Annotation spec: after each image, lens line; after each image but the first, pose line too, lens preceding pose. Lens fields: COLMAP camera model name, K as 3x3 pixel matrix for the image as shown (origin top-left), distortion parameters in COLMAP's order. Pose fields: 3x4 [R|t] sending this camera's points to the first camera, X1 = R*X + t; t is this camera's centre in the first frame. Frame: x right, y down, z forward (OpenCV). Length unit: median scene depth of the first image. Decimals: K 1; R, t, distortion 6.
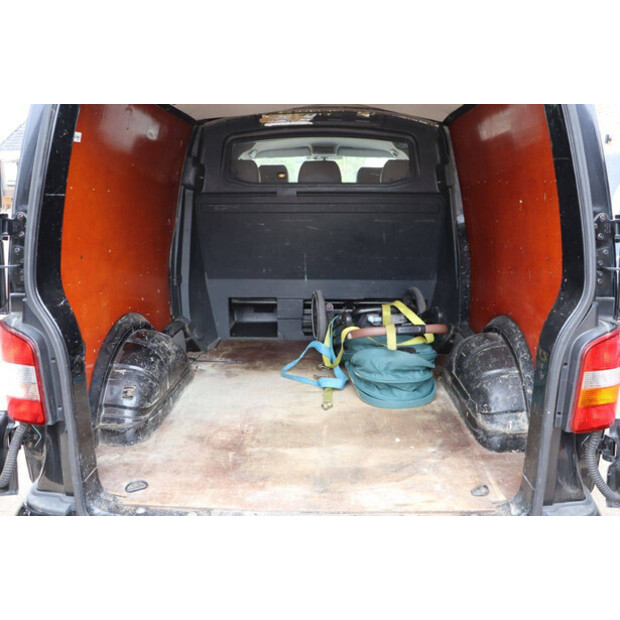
lens RADIAL K [[504.5, 0, 310.0], [0, 504.5, 310.0], [0, 0, 1]] dist [-0.169844, 0.125113]
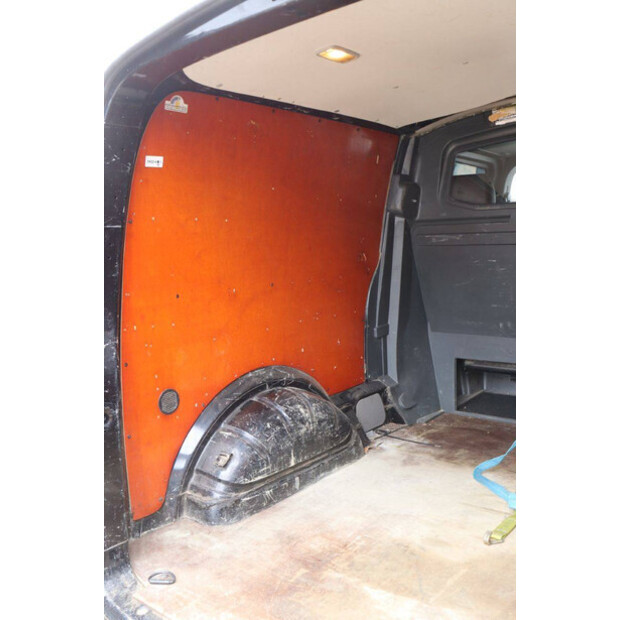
lens RADIAL K [[597.9, 0, 310.0], [0, 597.9, 310.0], [0, 0, 1]] dist [-0.132644, 0.180385]
pose [[0.793861, 0.040148, -0.606773, 0.230934], [-0.094973, 0.993759, -0.058503, -0.027210], [0.600637, 0.104070, 0.792720, 0.185119]]
